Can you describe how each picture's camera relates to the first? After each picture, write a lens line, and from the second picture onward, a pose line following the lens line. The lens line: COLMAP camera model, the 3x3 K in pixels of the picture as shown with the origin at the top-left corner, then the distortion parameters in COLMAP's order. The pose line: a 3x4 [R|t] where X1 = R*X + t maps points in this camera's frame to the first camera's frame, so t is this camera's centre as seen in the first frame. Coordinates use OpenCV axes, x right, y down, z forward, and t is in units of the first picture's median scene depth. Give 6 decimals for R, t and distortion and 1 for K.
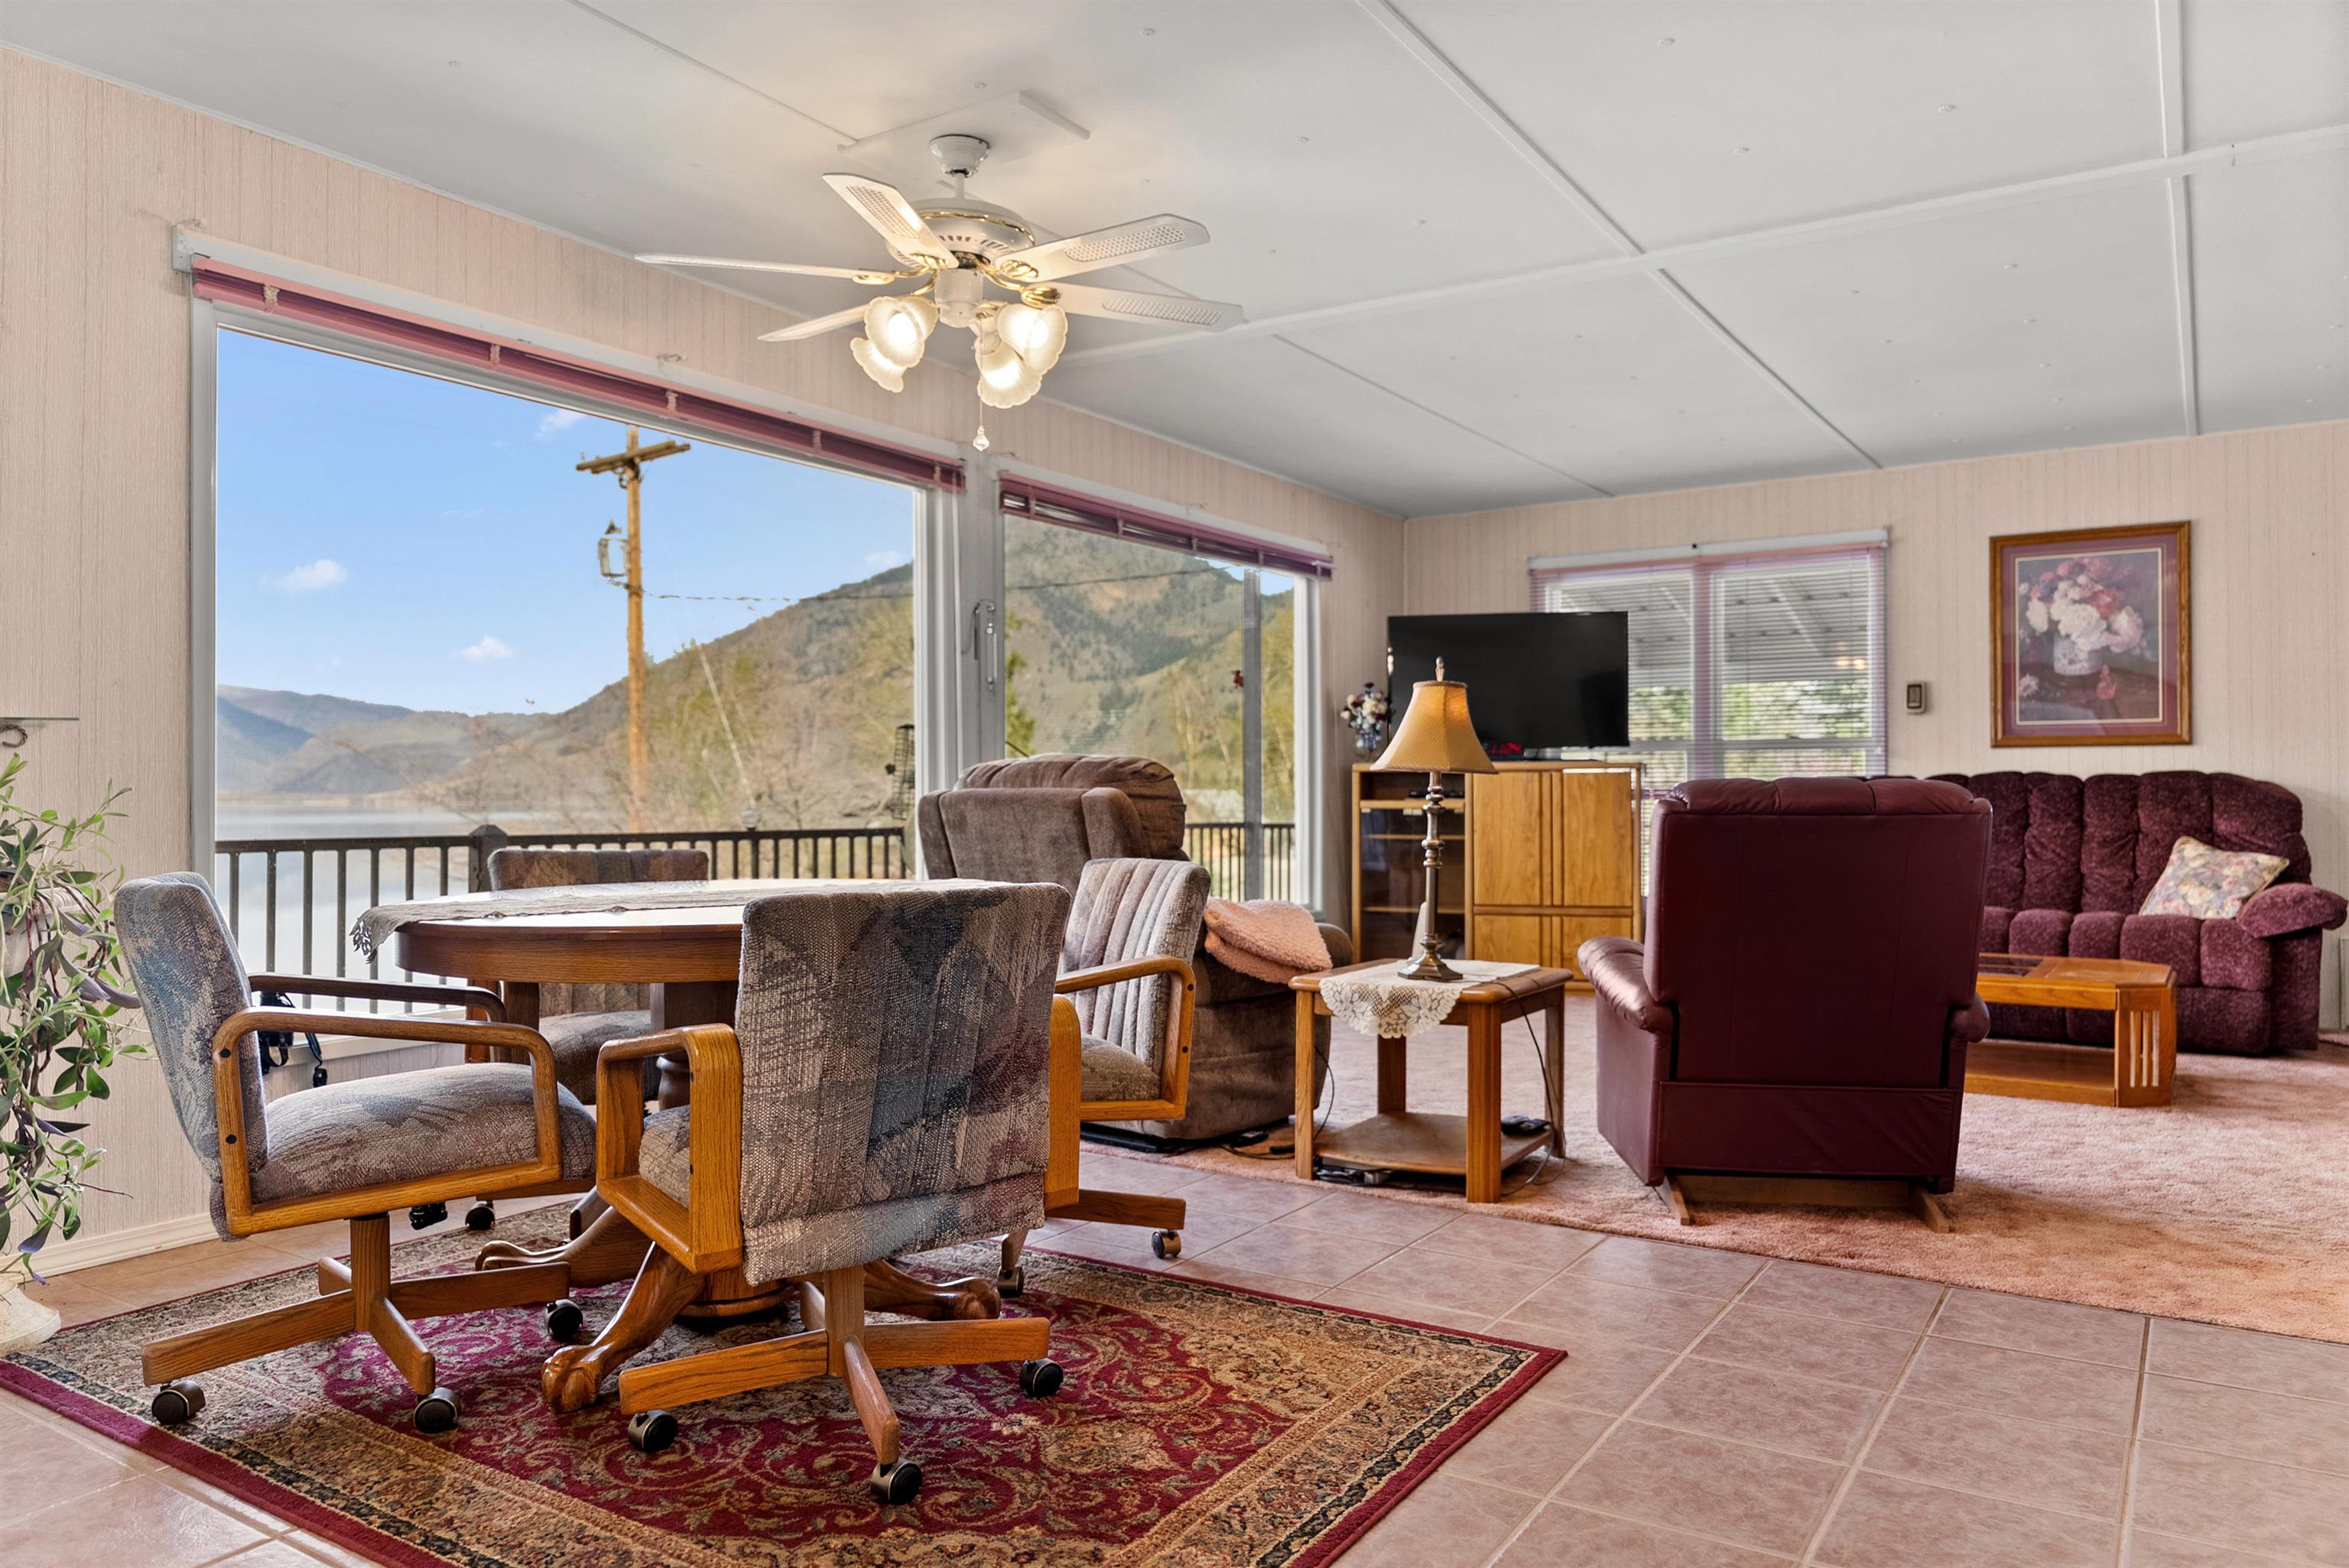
lens RADIAL K [[1614.5, 0, 1155.7], [0, 1614.5, 791.7], [0, 0, 1]] dist [-0.010762, -0.007477]
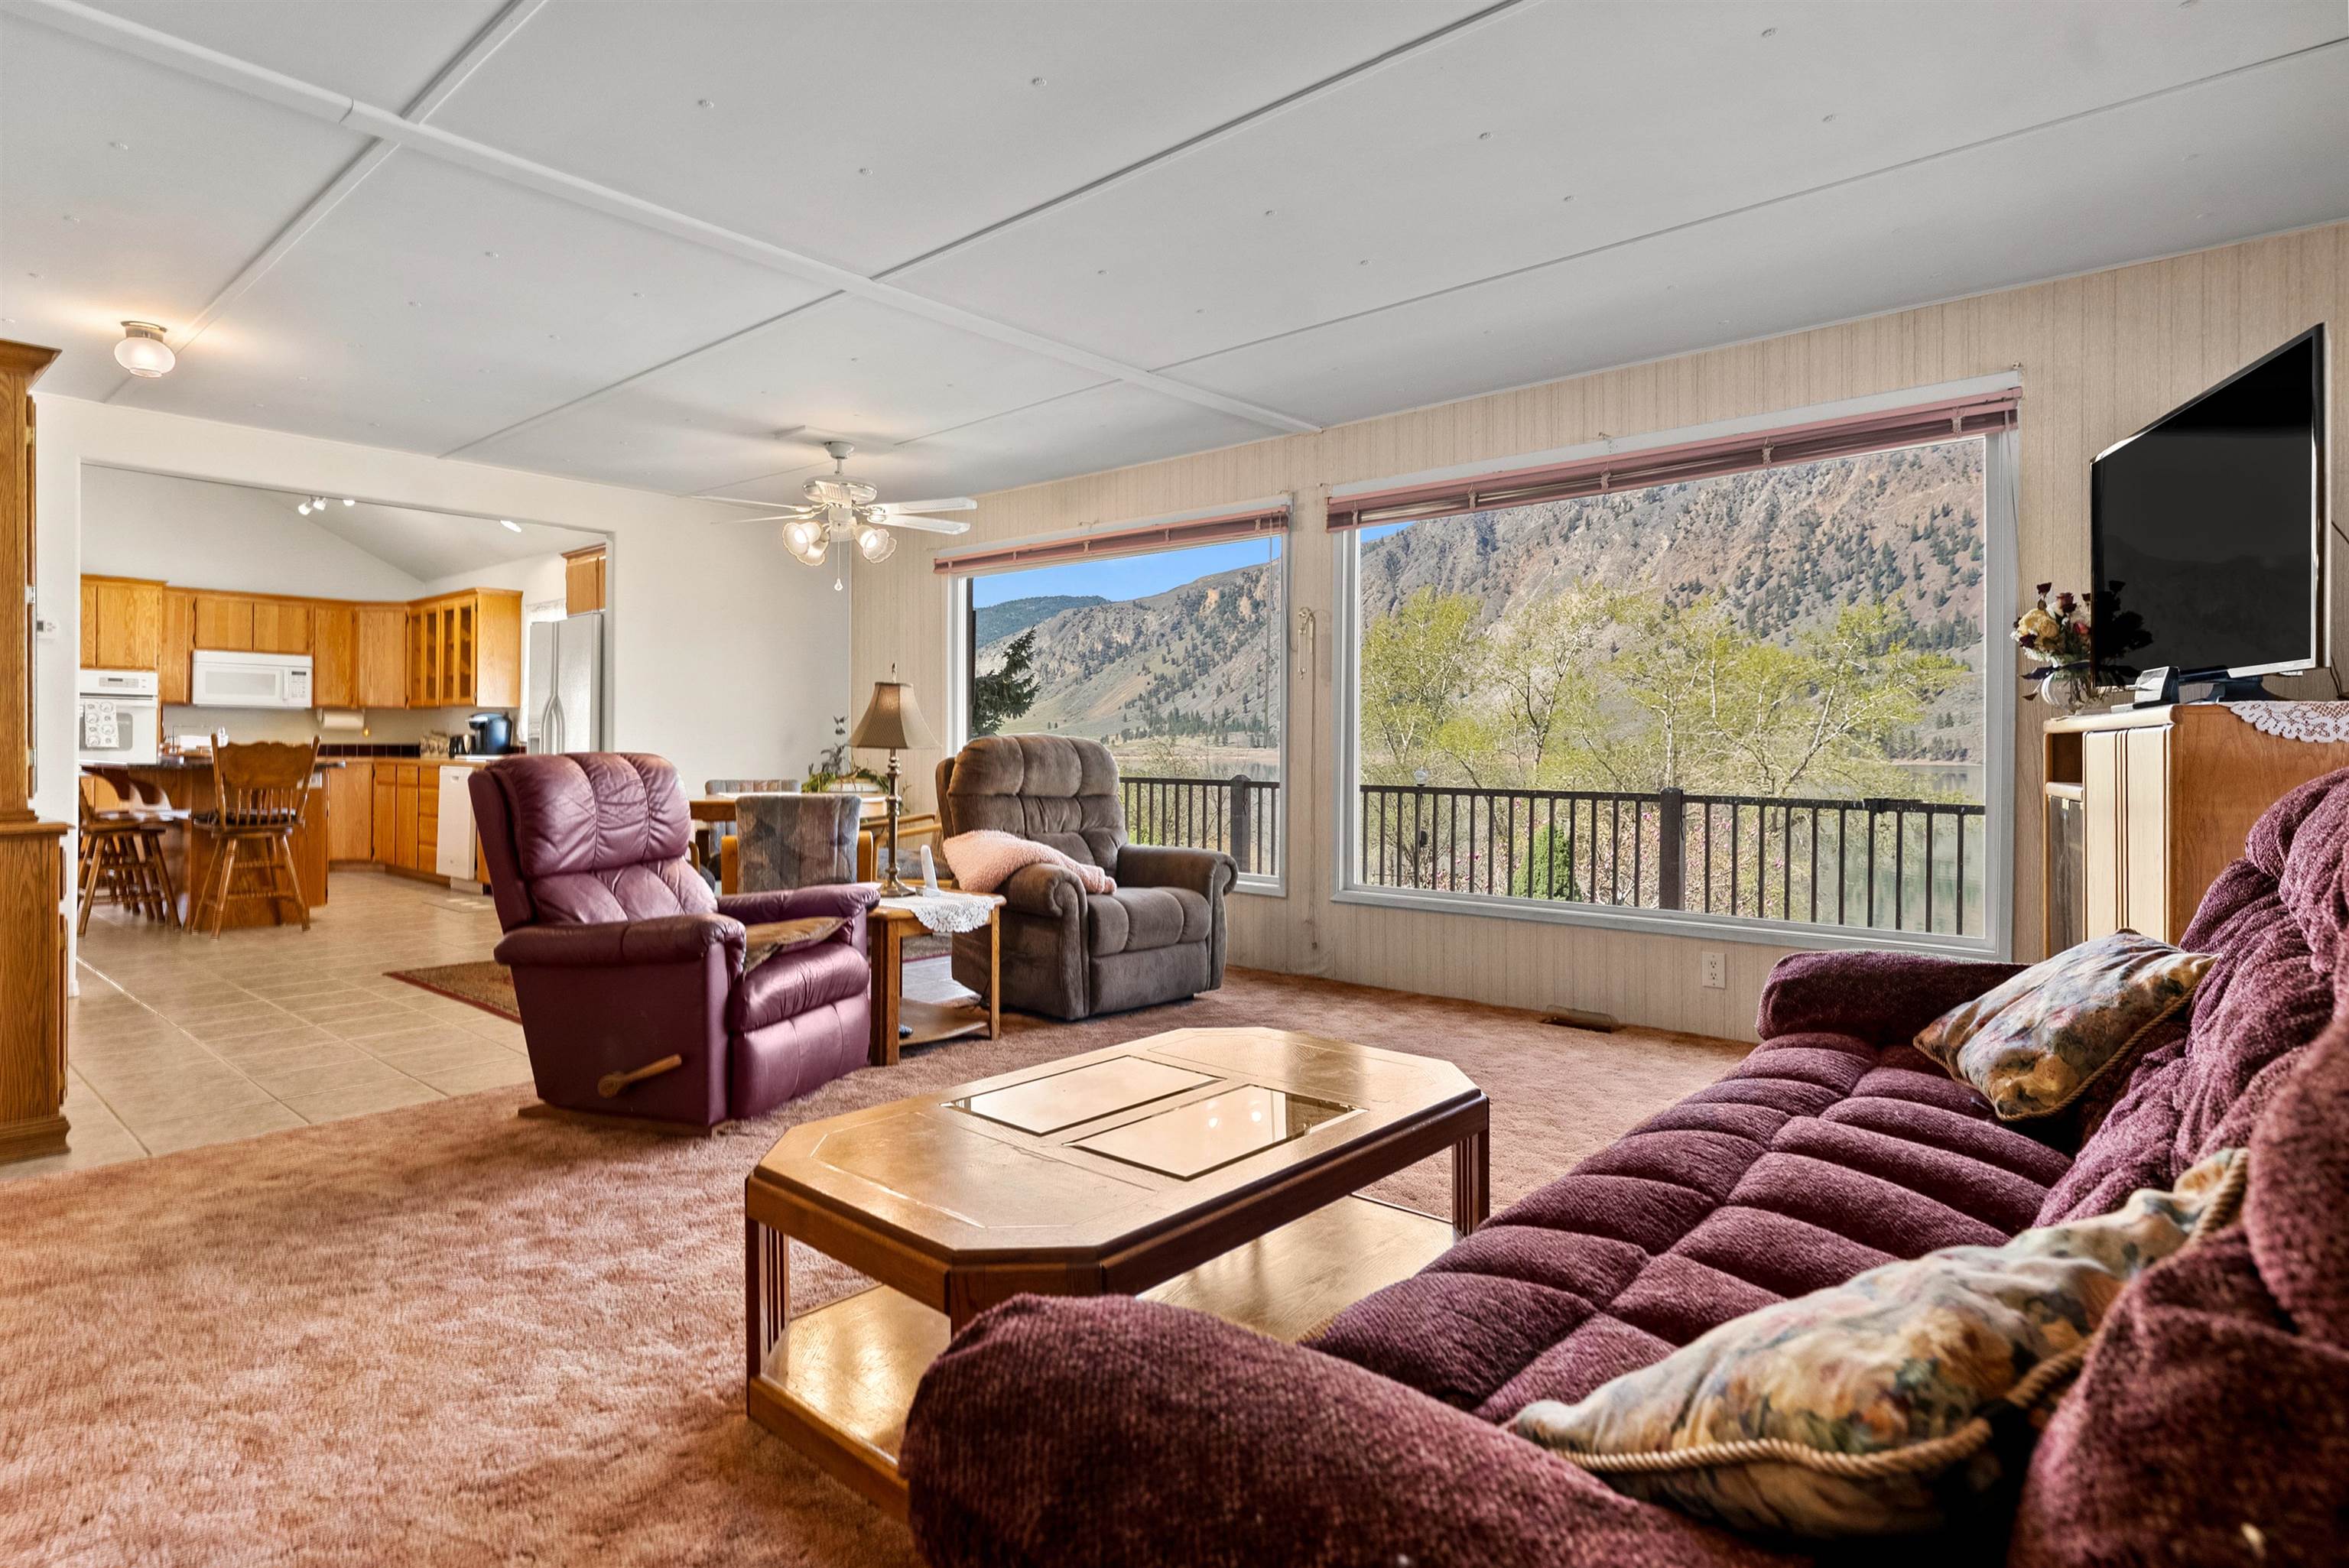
lens RADIAL K [[1231.5, 0, 1172.5], [0, 1231.5, 743.9], [0, 0, 1]] dist [0.002498, 0.000823]
pose [[-0.140060, -0.008527, -0.990106, 0.677218], [-0.005570, 0.999954, -0.007824, -0.002914], [0.990127, 0.004419, -0.140102, 0.808132]]
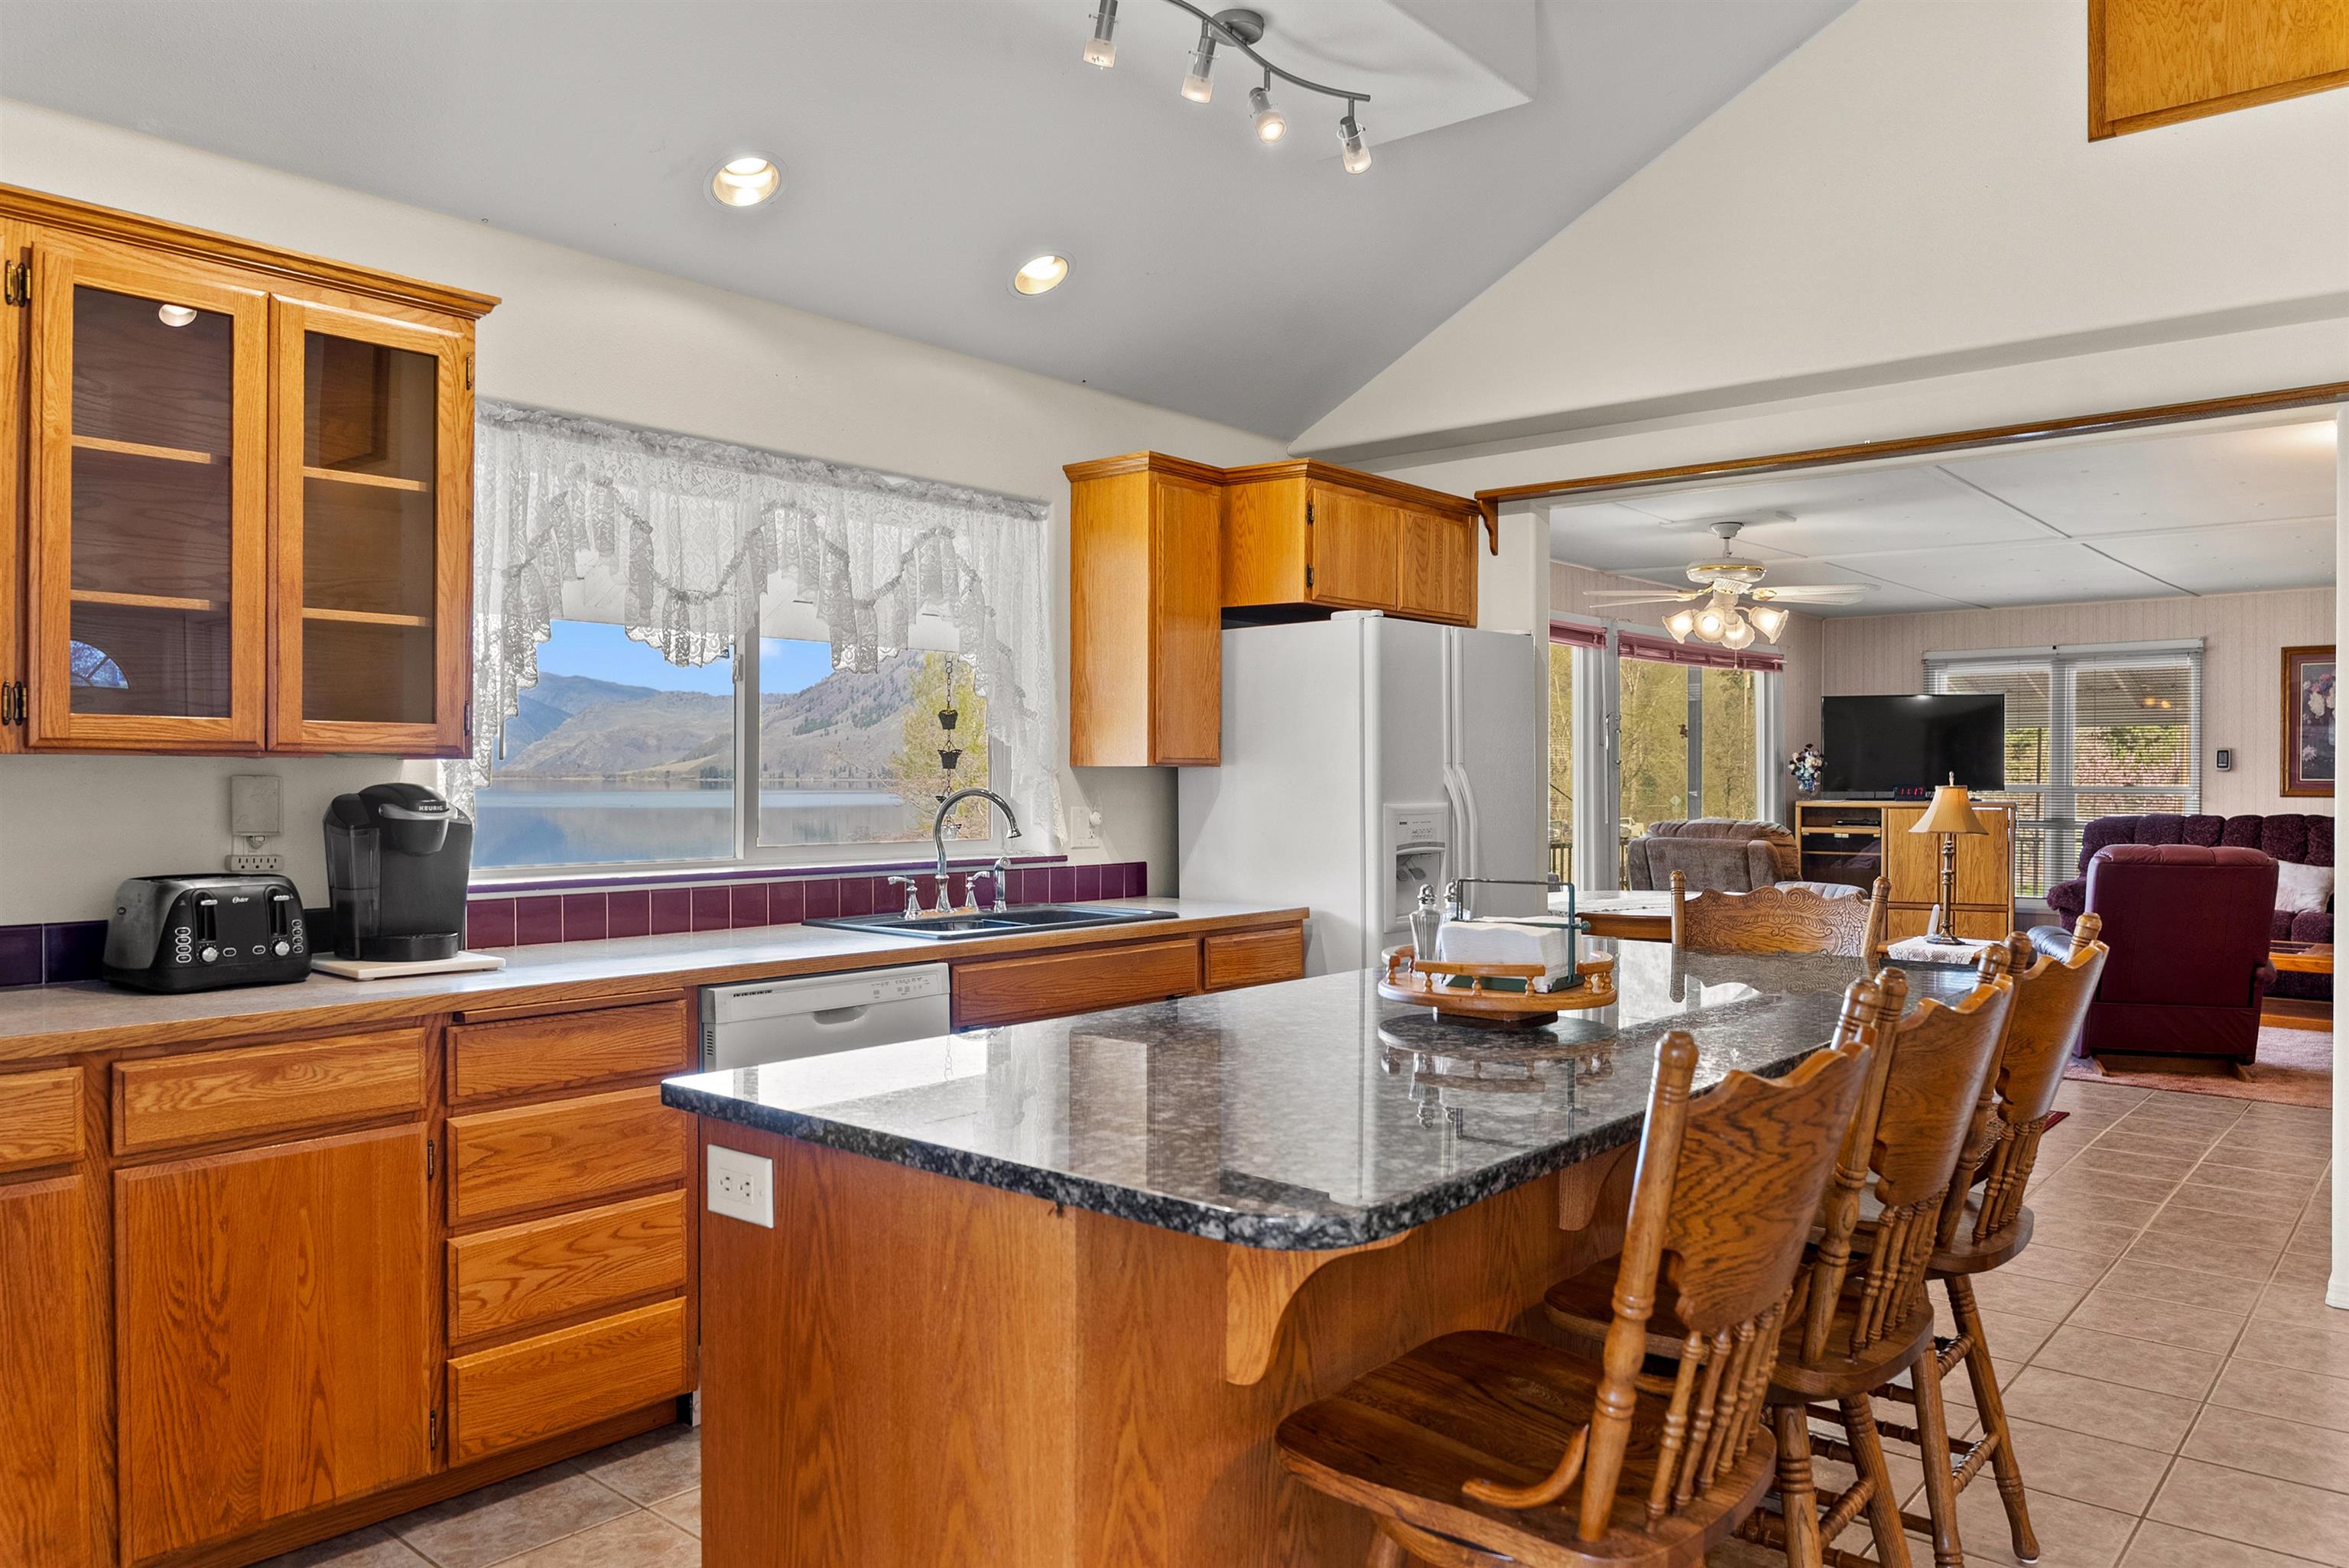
lens RADIAL K [[1614.5, 0, 1155.7], [0, 1614.5, 791.7], [0, 0, 1]] dist [-0.010762, -0.007477]
pose [[0.991091, 0.006322, -0.133039, -0.277197], [-0.004556, 0.999897, 0.013578, -0.047133], [0.133112, -0.012851, 0.991018, -0.535945]]
